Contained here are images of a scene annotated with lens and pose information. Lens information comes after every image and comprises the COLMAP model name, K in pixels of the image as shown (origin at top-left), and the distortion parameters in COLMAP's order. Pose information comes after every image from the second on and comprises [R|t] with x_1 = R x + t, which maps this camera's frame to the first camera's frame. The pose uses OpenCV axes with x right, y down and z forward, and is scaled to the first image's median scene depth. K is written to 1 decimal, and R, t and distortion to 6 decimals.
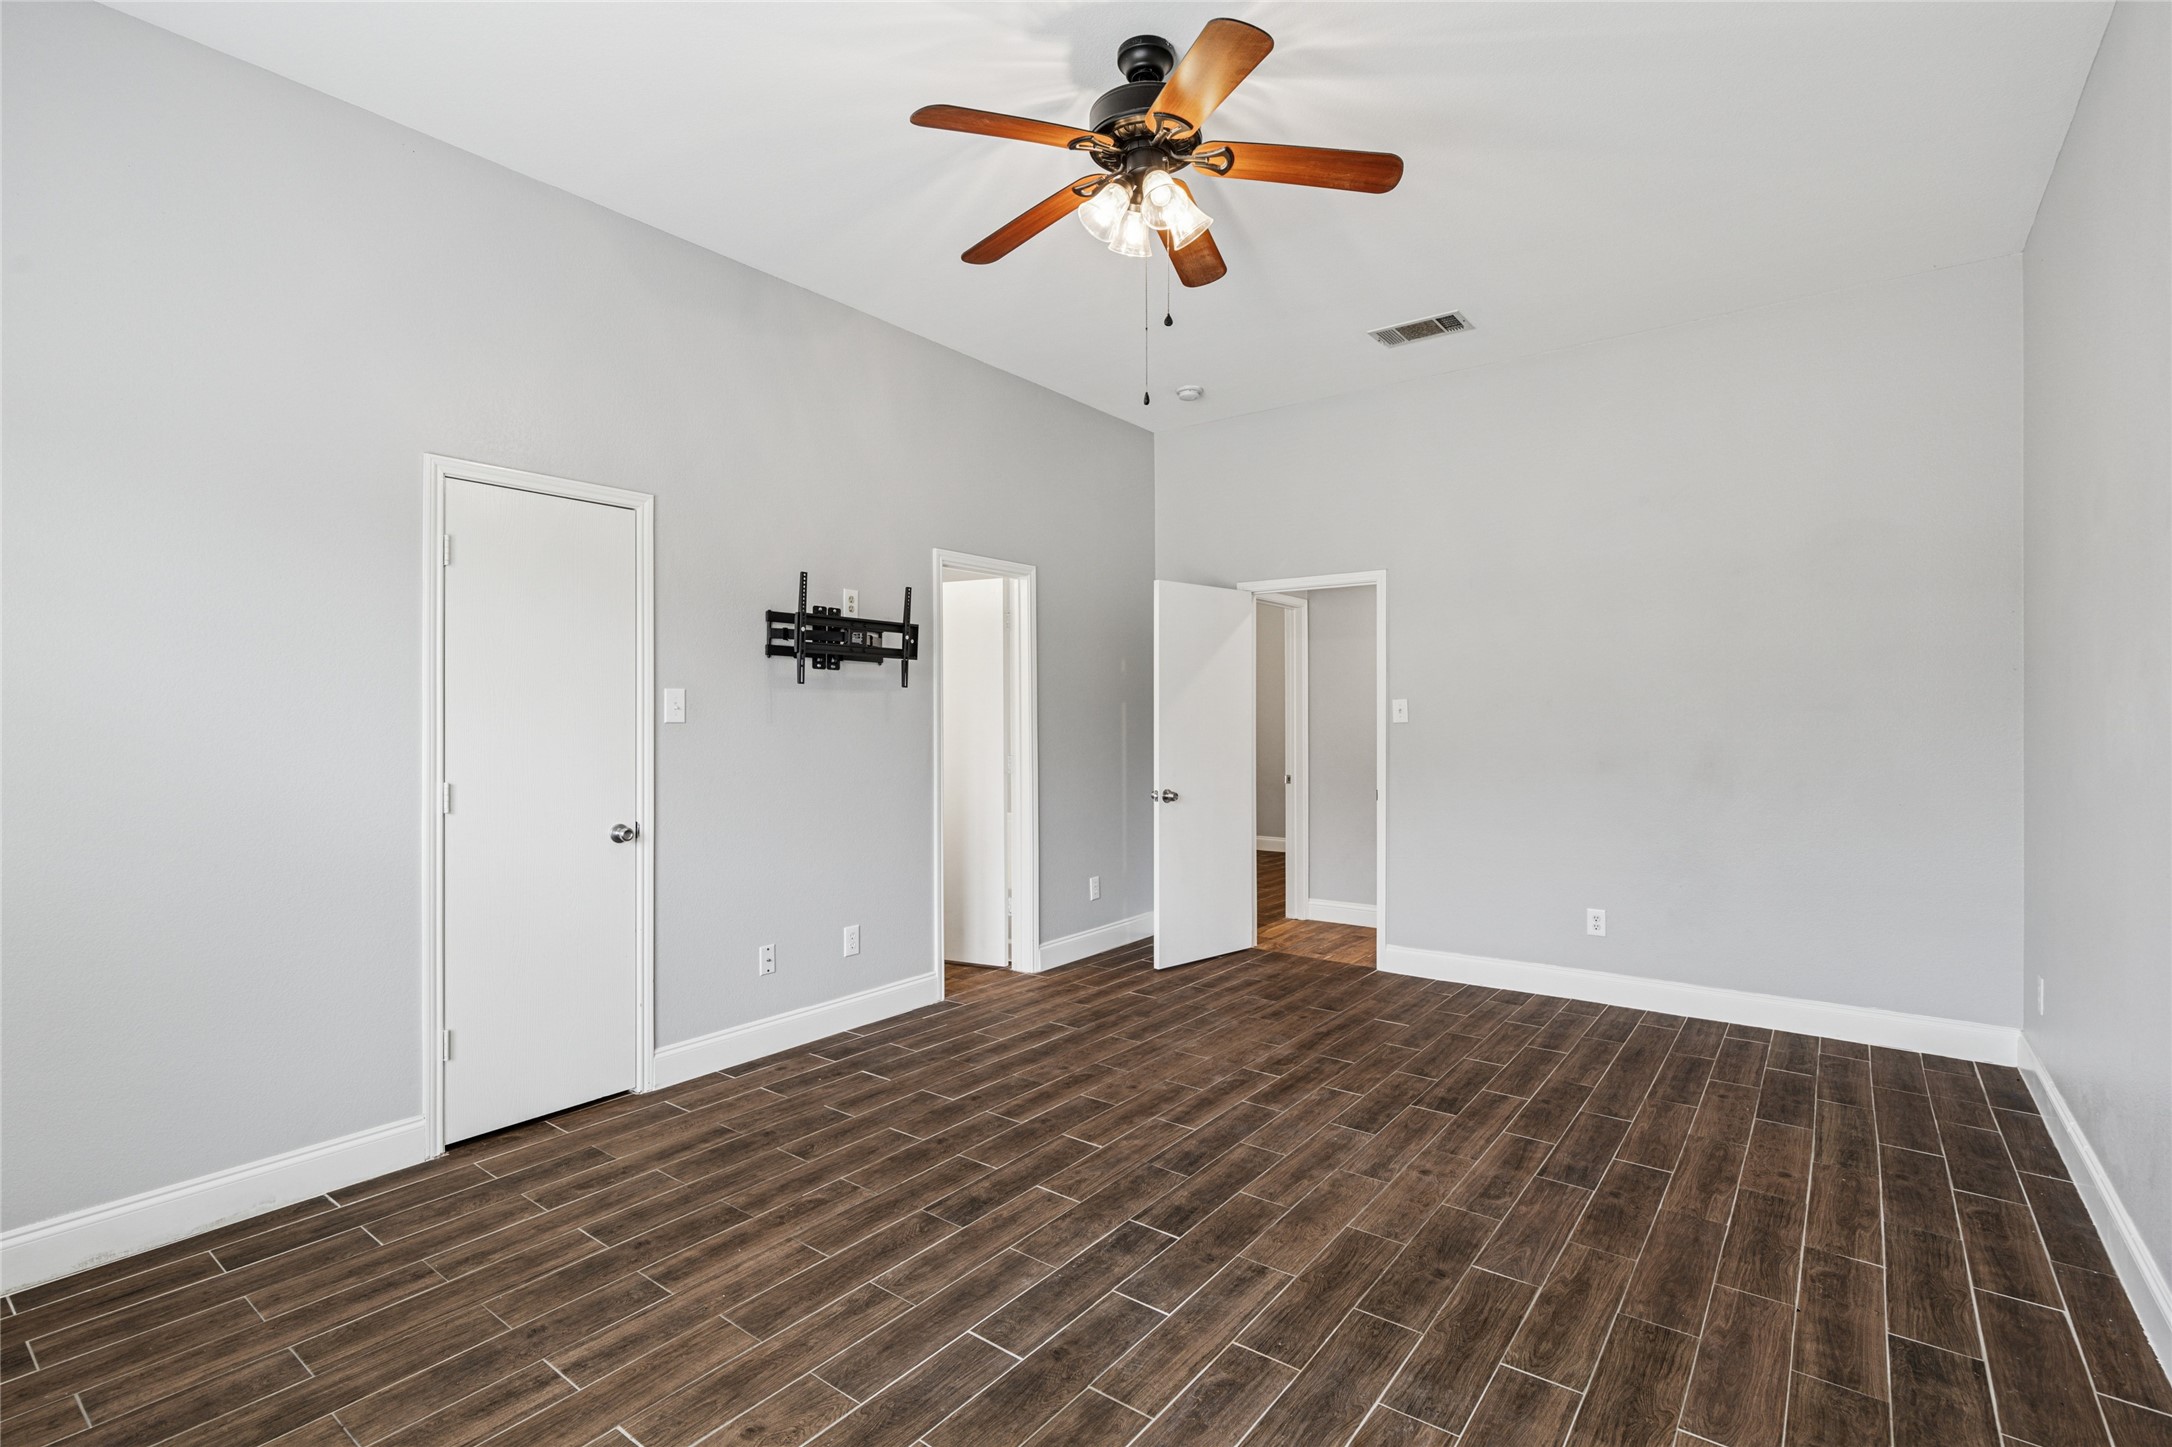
lens RADIAL K [[992.8, 0, 1085.9], [0, 992.8, 719.1], [0, 0, 1]] dist [-0.005633, -0.000066]
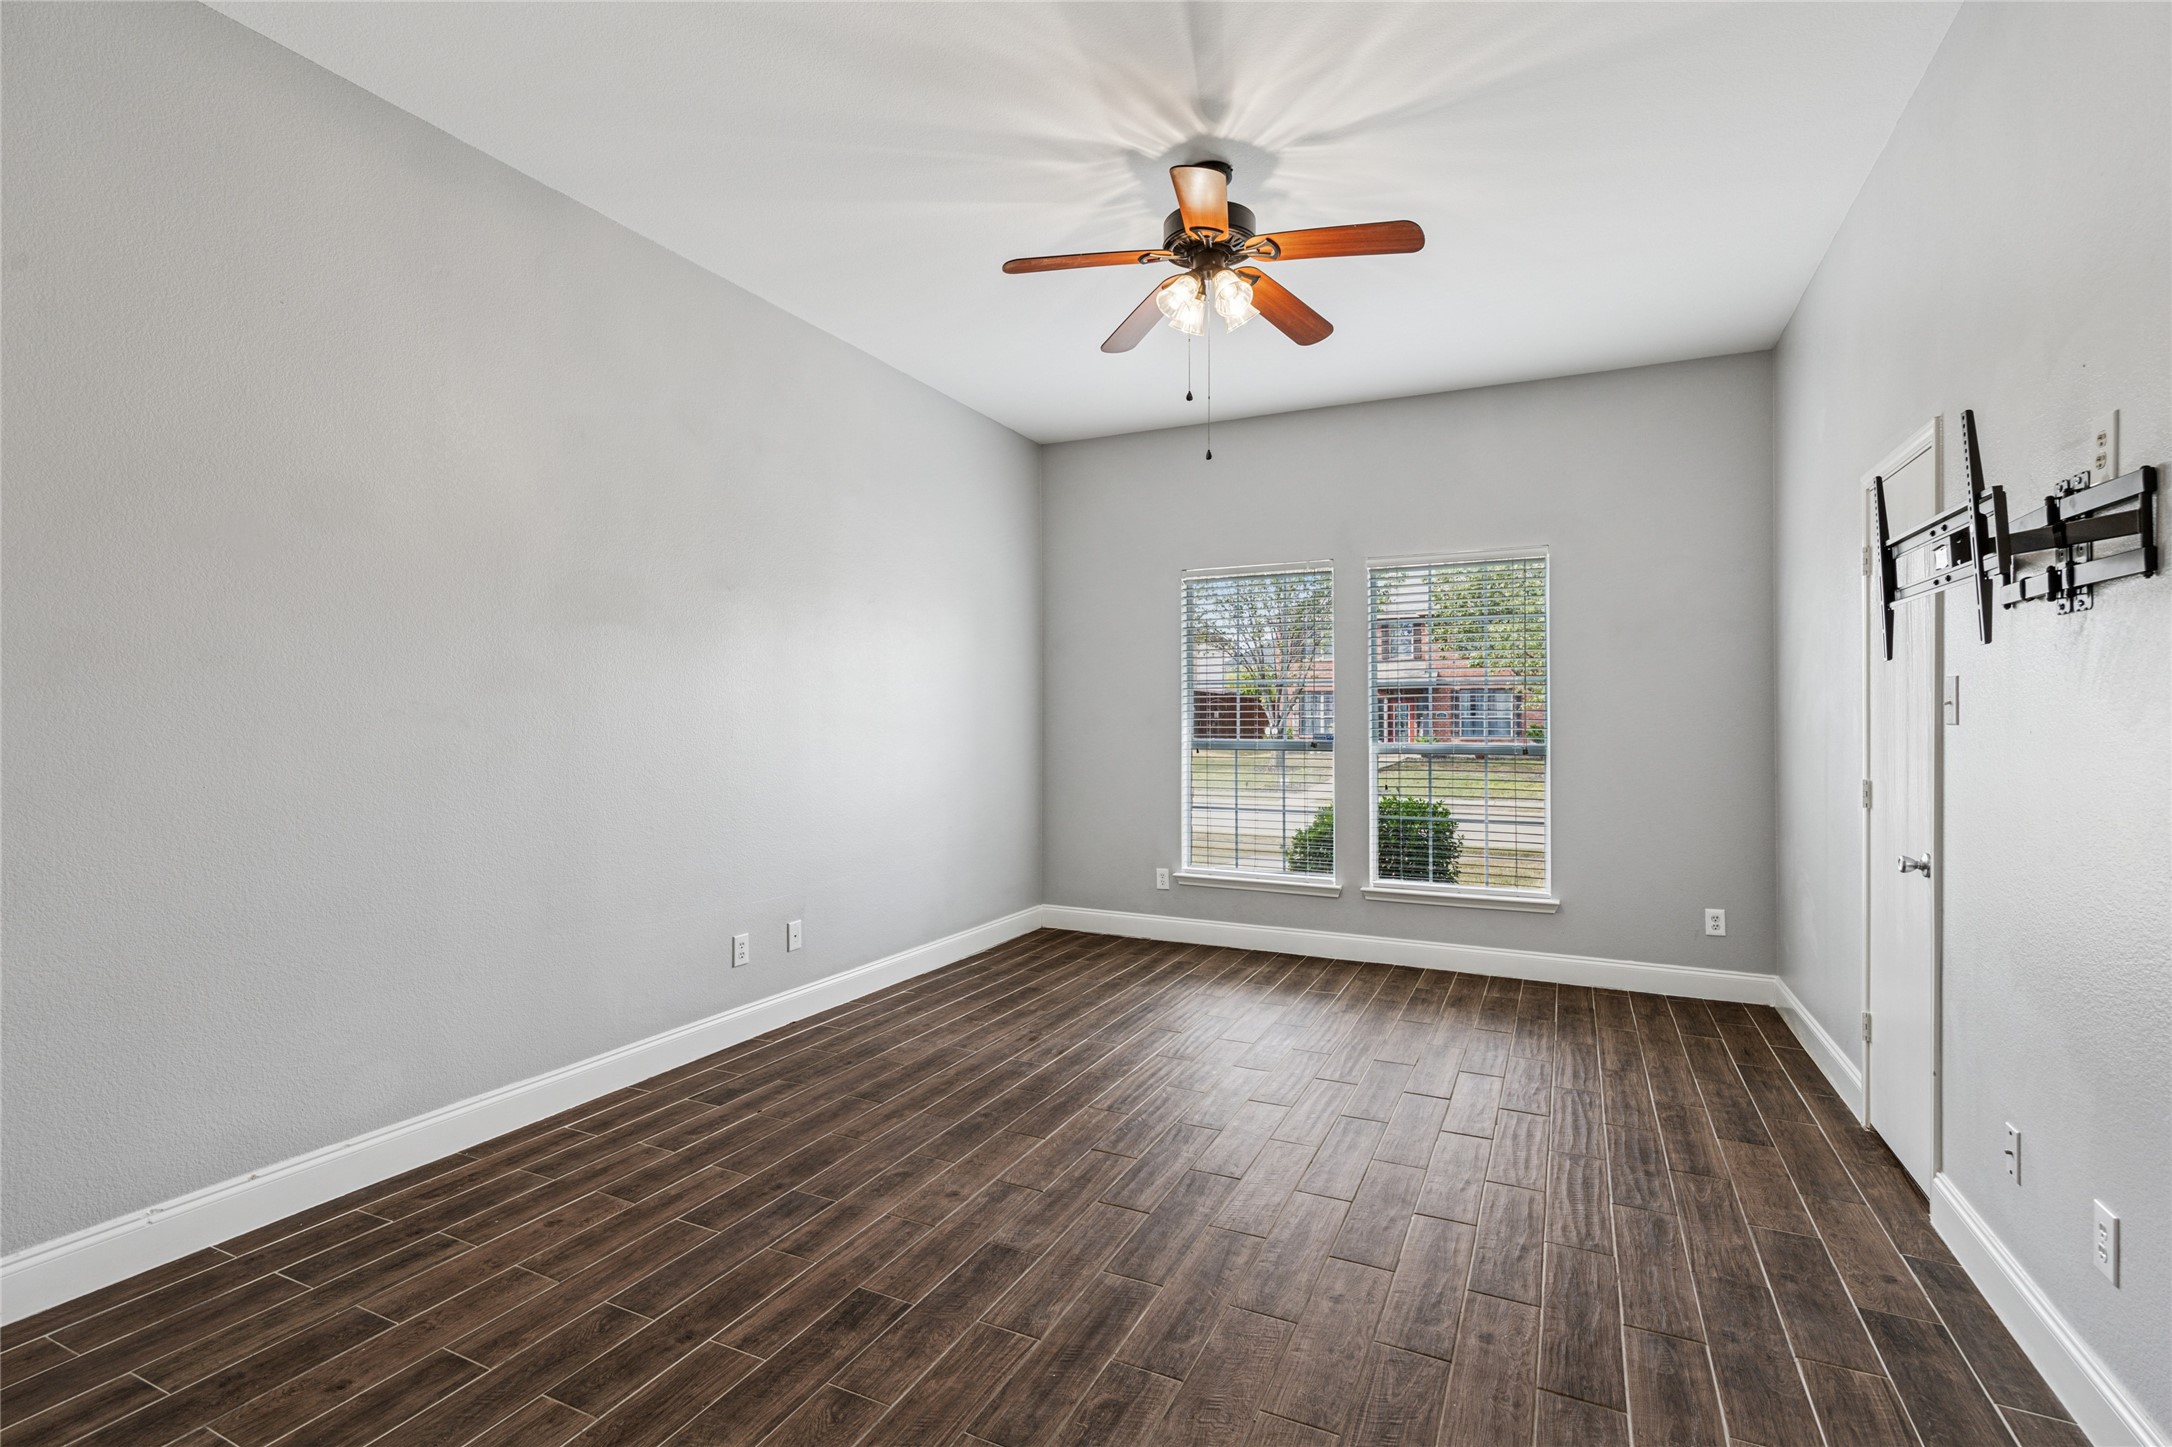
lens RADIAL K [[992.8, 0, 1086.0], [0, 992.8, 722.9], [0, 0, 1]] dist [-0.005633, -0.000066]
pose [[-0.979603, -0.003095, -0.200921, 0.410358], [-0.003702, 0.999990, 0.002645, 0.002423], [0.200911, 0.003335, -0.979604, 1.959199]]
